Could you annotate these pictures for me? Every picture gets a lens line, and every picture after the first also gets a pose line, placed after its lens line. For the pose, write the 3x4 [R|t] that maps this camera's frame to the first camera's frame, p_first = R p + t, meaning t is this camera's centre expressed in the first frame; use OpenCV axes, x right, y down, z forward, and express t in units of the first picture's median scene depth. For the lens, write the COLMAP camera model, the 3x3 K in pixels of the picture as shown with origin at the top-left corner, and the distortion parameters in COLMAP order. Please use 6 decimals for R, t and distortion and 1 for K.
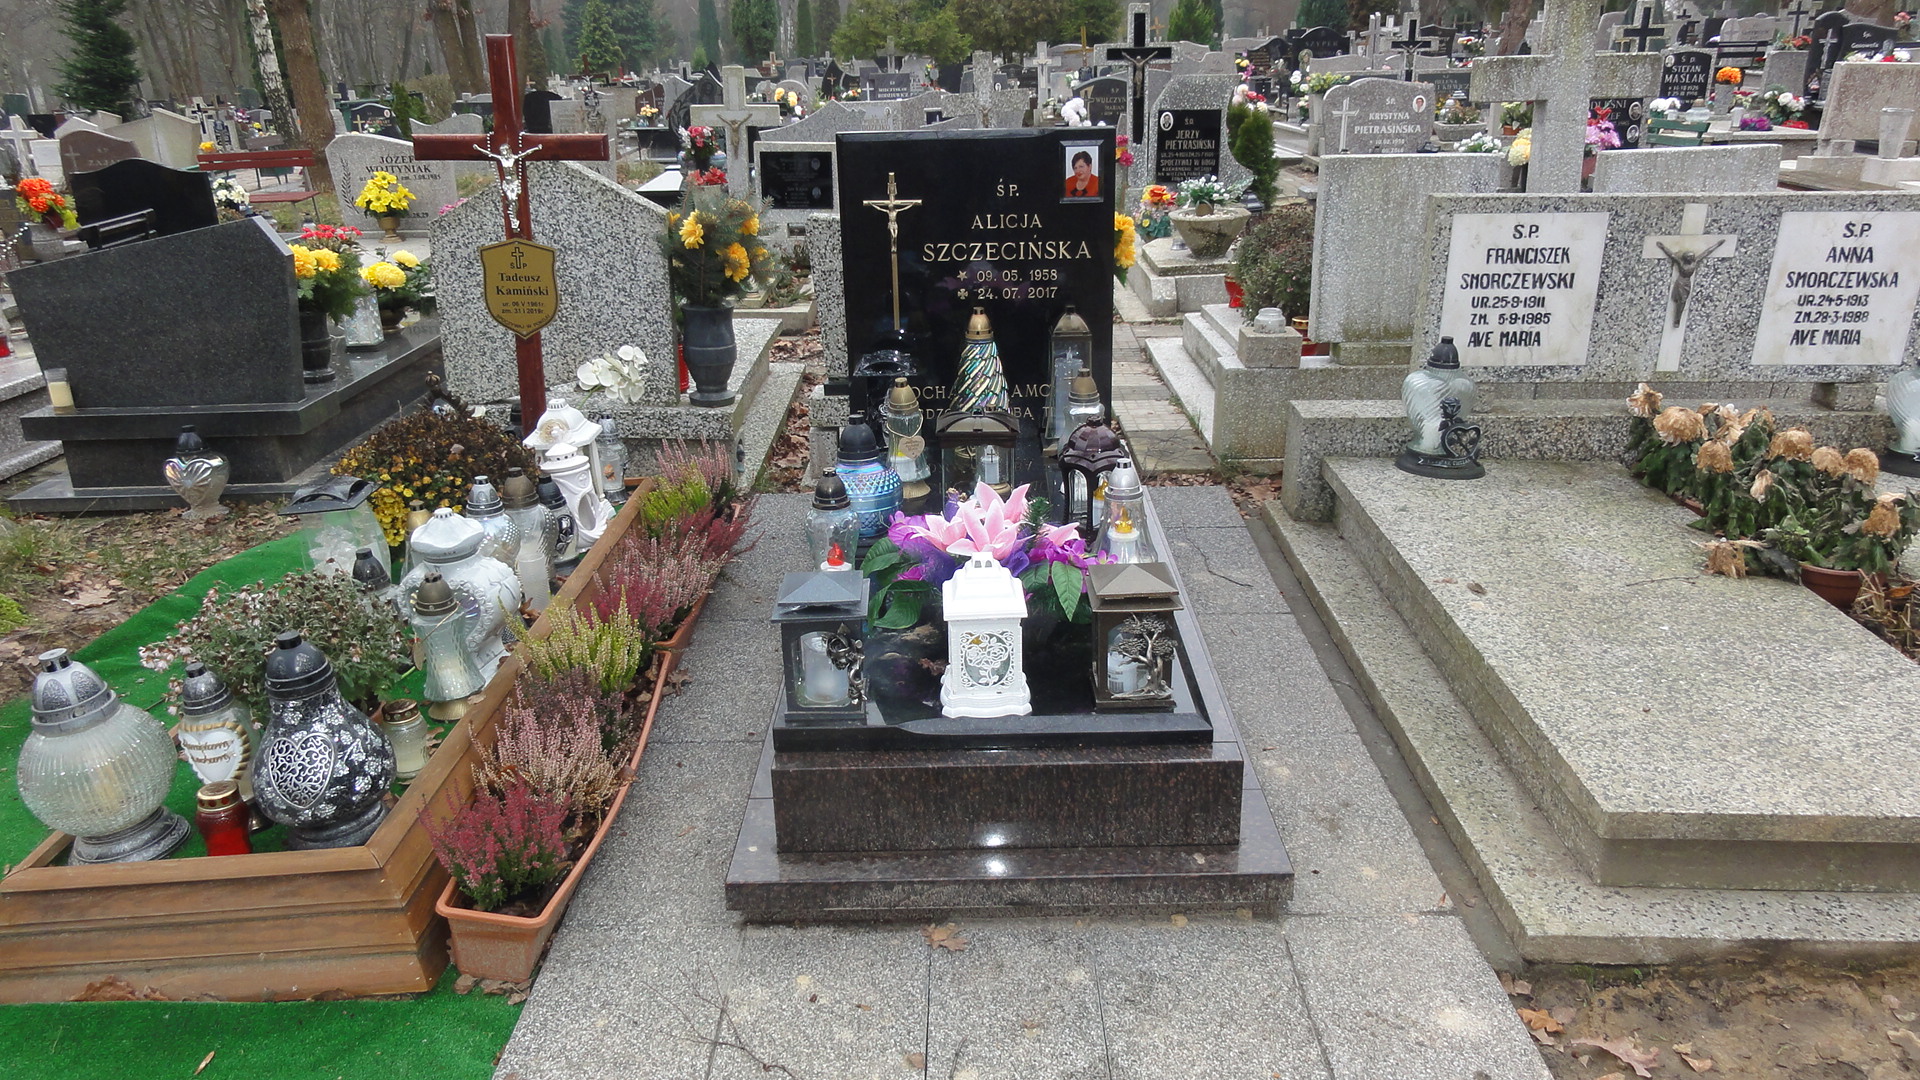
lens RADIAL K [[1362.9, 0, 971.6], [0, 1362.9, 542.1], [0, 0, 1]] dist [-0.002985, 0.013206]
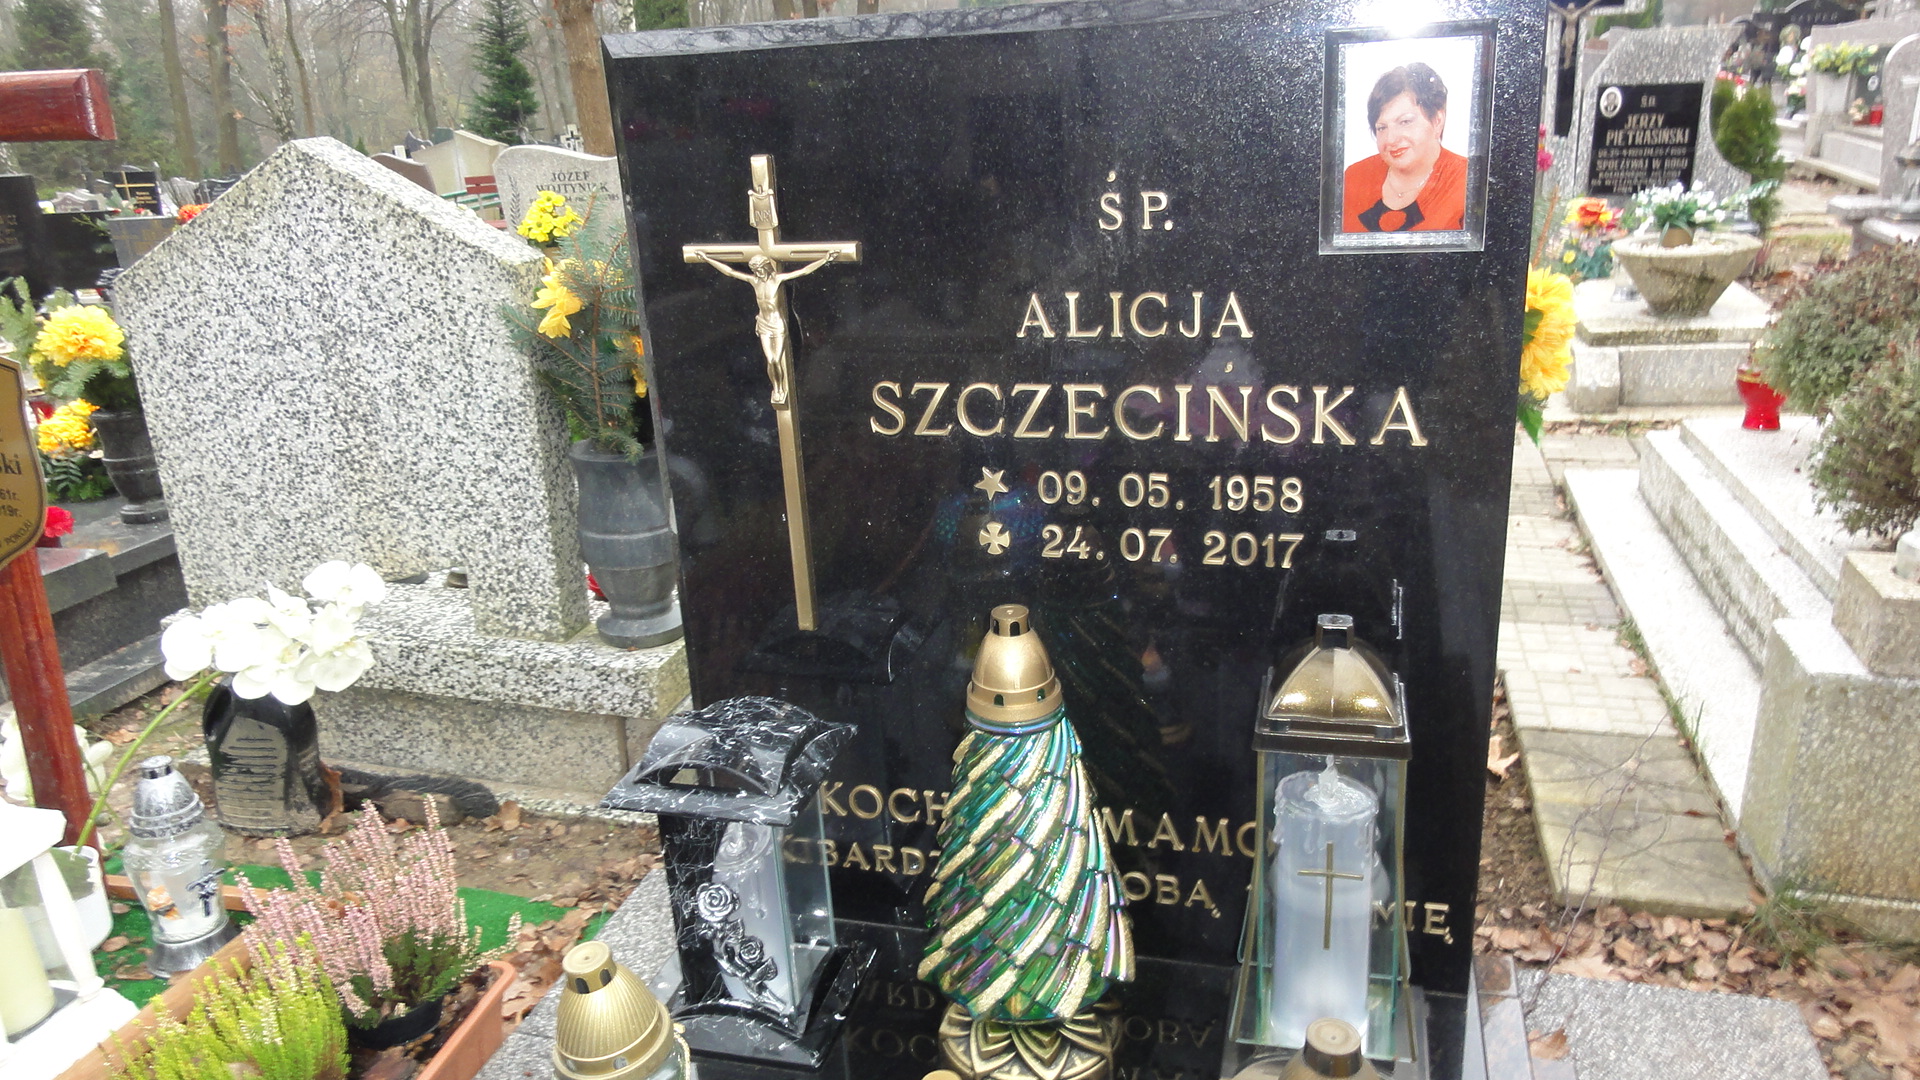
lens RADIAL K [[1362.9, 0, 960.5], [0, 1362.9, 545.7], [0, 0, 1]] dist [-0.002985, 0.013206]
pose [[0.961958, 0.058590, -0.266841, 0.044865], [-0.061507, 0.998103, -0.002581, -0.114391], [0.266184, 0.018895, 0.963737, 0.442924]]
